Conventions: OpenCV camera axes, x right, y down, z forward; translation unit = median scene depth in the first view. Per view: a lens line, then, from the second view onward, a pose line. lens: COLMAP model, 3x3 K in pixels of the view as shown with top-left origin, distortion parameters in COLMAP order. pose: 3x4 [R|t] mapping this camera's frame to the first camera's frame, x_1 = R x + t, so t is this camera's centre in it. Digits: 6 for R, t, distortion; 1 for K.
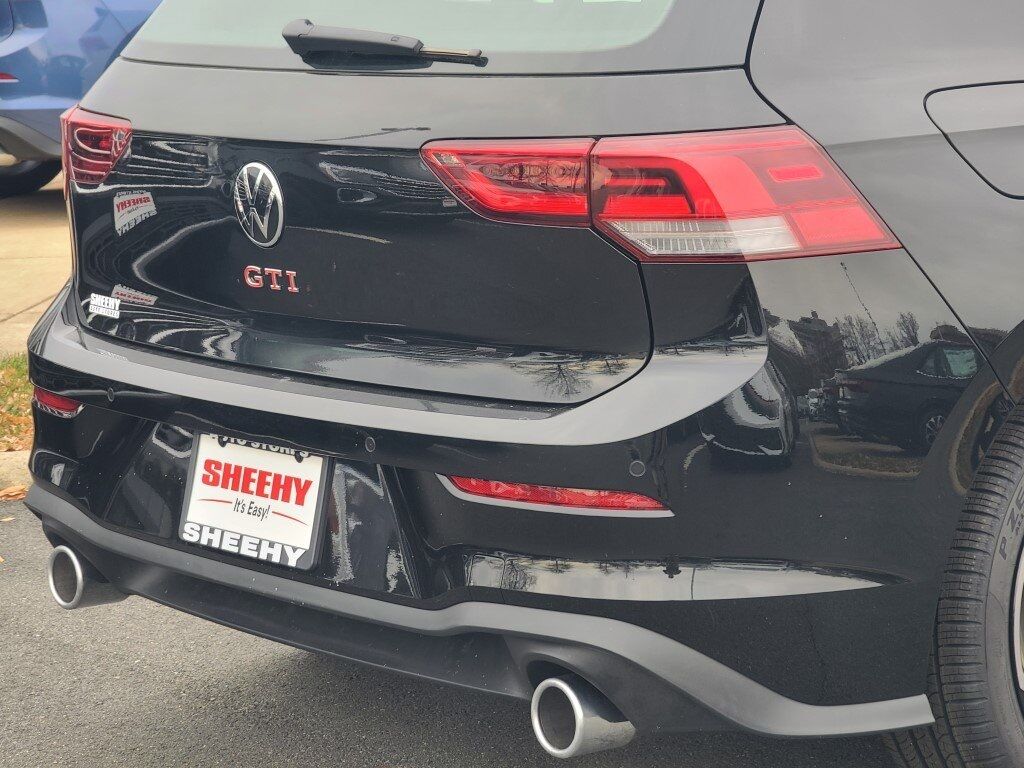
lens RADIAL K [[2957.0, 0, 512.0], [0, 2957.0, 384.0], [0, 0, 1]] dist [0.048702, 0.717755]
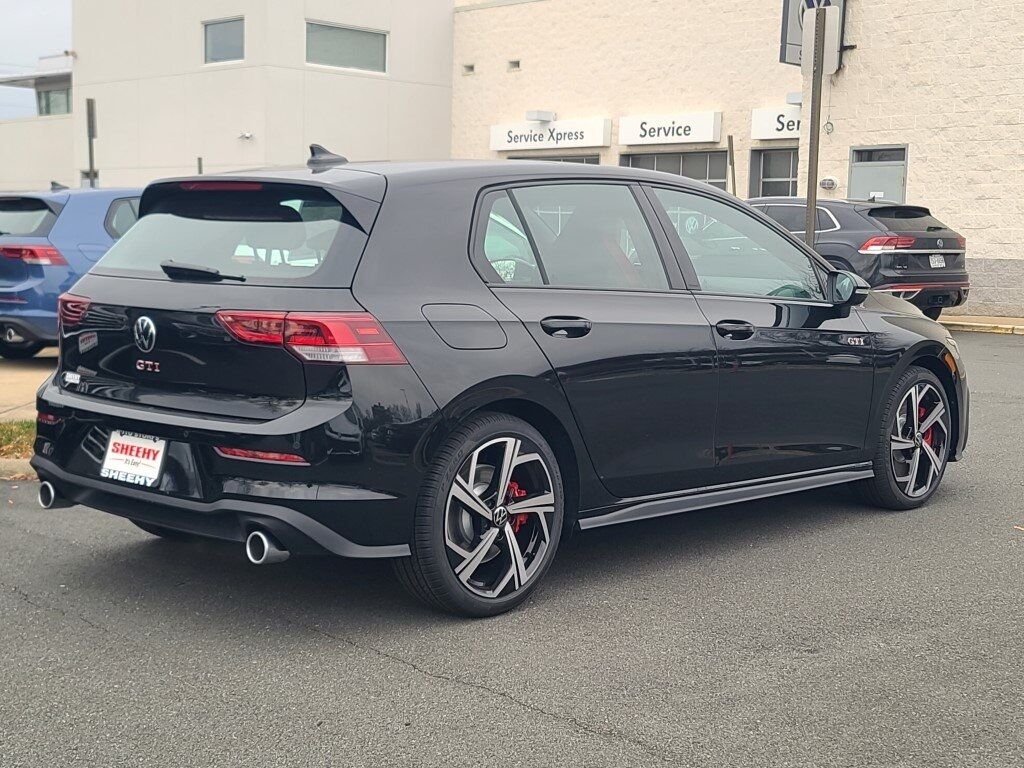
lens RADIAL K [[1407.7, 0, 512.0], [0, 1407.7, 384.0], [0, 0, 1]] dist [0.021201, -0.005756]
pose [[0.982870, 0.062325, 0.173440, 0.010684], [-0.049272, 0.995690, -0.078577, 0.053703], [-0.177590, 0.068686, 0.981705, -0.164689]]
